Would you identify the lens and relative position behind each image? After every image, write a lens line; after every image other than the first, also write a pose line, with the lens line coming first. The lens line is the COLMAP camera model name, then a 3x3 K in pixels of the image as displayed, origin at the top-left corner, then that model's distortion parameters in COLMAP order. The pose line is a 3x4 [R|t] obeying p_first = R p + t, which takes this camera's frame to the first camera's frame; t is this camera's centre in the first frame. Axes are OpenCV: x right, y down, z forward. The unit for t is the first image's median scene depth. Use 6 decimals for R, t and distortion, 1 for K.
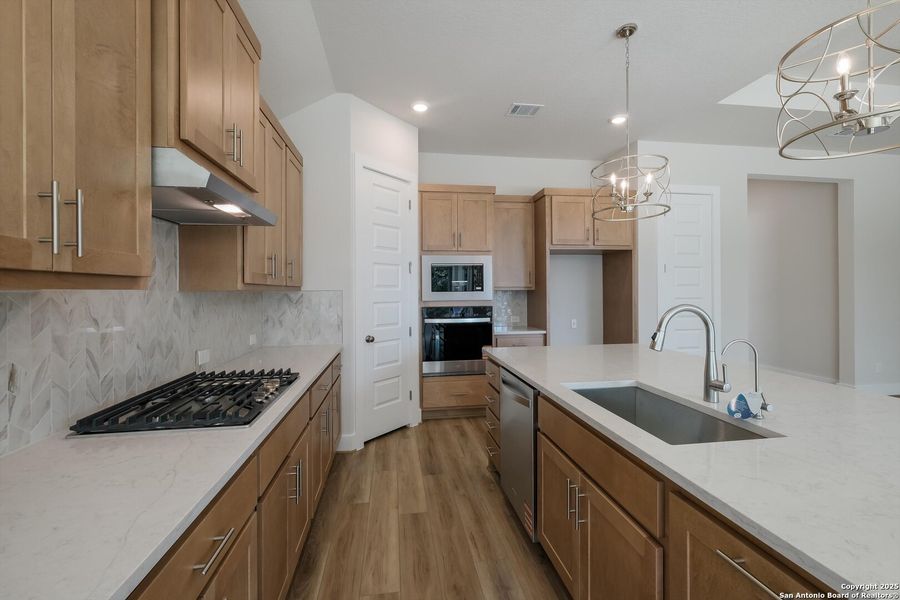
lens RADIAL K [[388.6, 0, 452.6], [0, 388.6, 290.7], [0, 0, 1]] dist [0.008328, -0.000381]
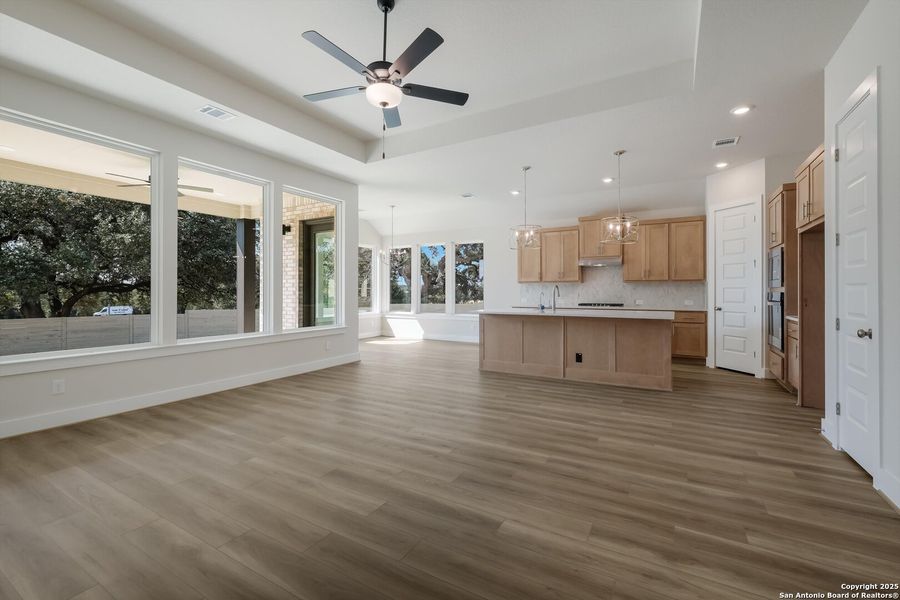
lens RADIAL K [[388.6, 0, 445.2], [0, 388.6, 291.6], [0, 0, 1]] dist [0.008328, -0.000381]
pose [[-0.624767, 0.010232, -0.780744, 1.706548], [0.004938, 0.999946, 0.009154, 0.022680], [0.780796, 0.001864, -0.624783, 1.003072]]
